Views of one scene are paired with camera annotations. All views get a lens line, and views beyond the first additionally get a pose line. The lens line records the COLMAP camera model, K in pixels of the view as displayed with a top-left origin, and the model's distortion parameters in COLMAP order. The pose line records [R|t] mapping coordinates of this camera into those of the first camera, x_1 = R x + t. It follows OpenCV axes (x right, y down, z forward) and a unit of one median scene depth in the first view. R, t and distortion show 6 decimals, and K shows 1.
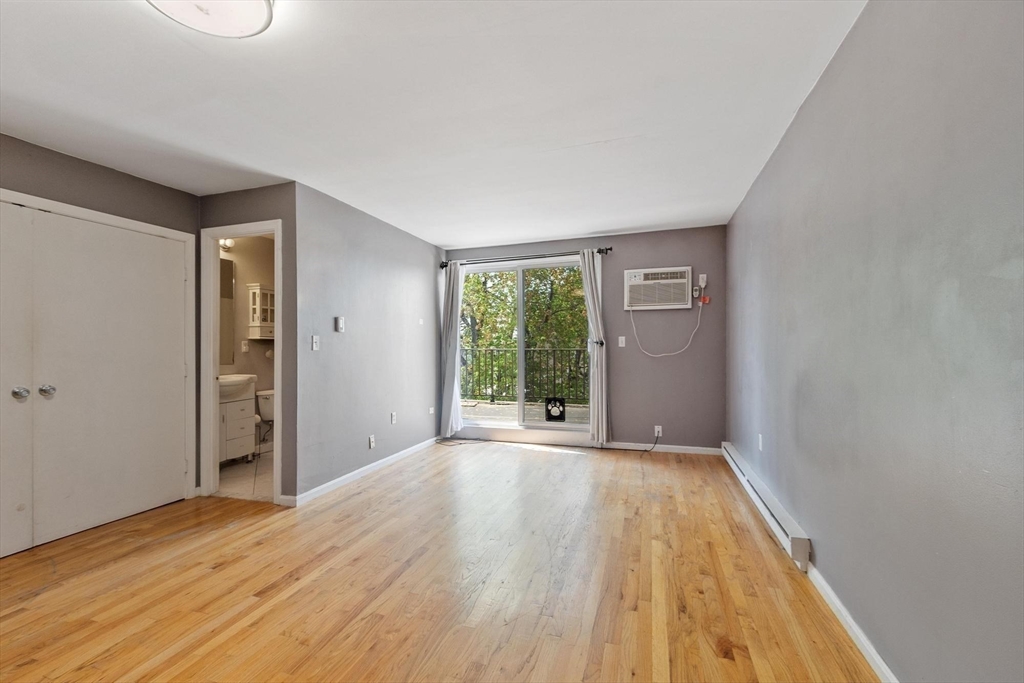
lens RADIAL K [[449.2, 0, 495.3], [0, 449.2, 348.1], [0, 0, 1]] dist [-0.000834, 0.000065]
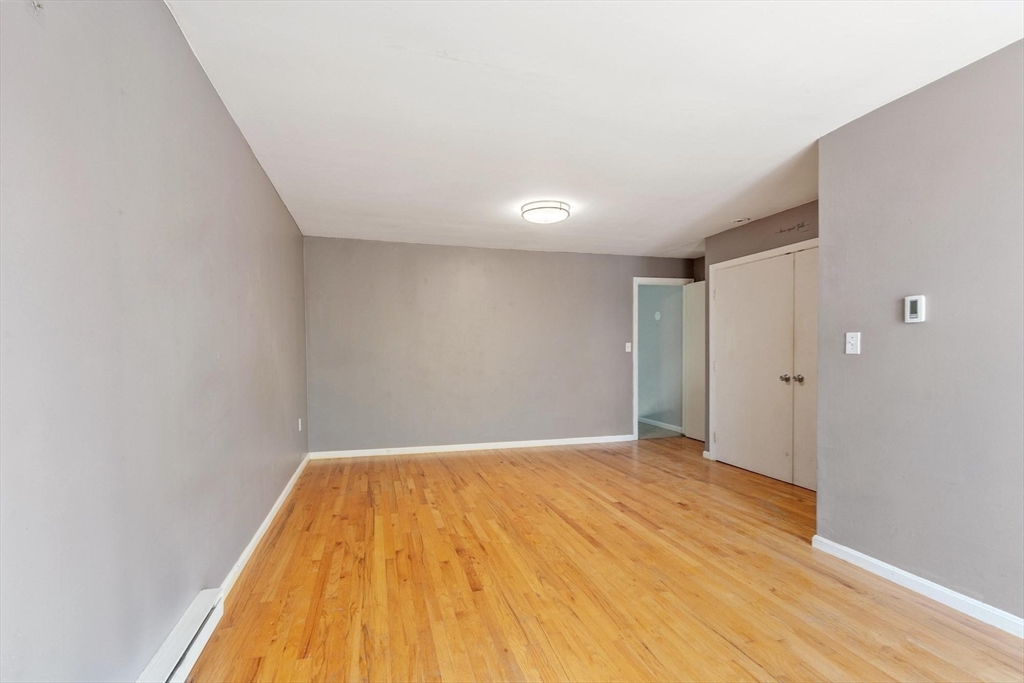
lens RADIAL K [[449.2, 0, 495.3], [0, 449.2, 348.1], [0, 0, 1]] dist [-0.000834, 0.000065]
pose [[-0.828570, 0.008108, -0.559827, 0.483792], [0.010741, 0.999941, -0.001416, -0.009364], [0.559783, -0.007187, -0.828608, 1.354268]]
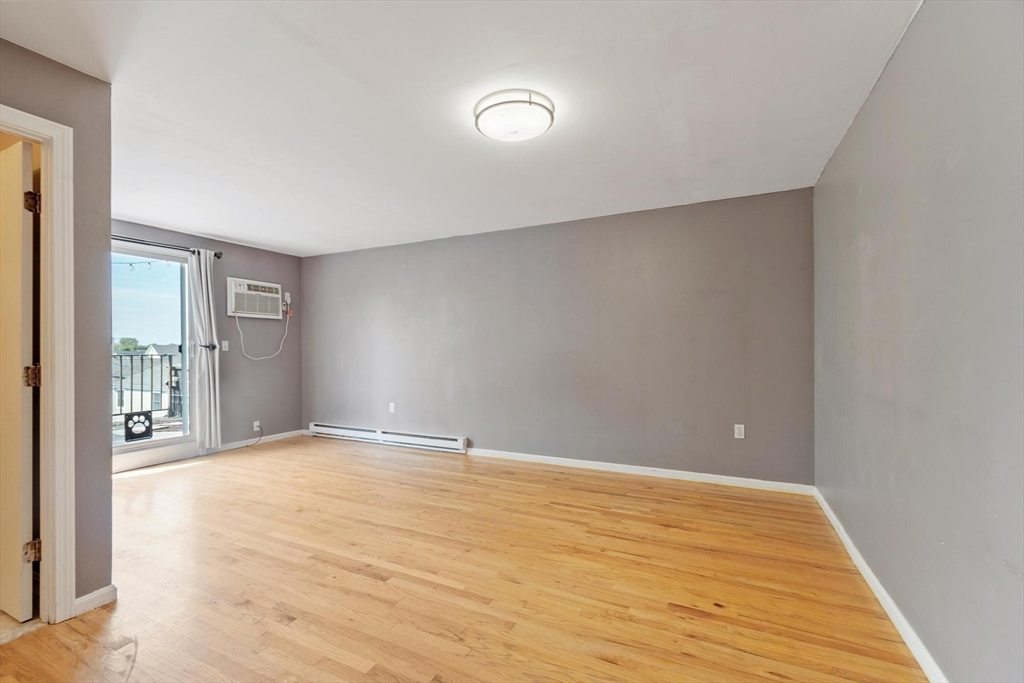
lens RADIAL K [[449.2, 0, 495.3], [0, 449.2, 348.1], [0, 0, 1]] dist [-0.000834, 0.000065]
pose [[0.136743, 0.012204, 0.990531, -1.000389], [0.003690, 0.999911, -0.012829, 0.009413], [-0.990600, 0.005409, 0.136686, 0.380891]]
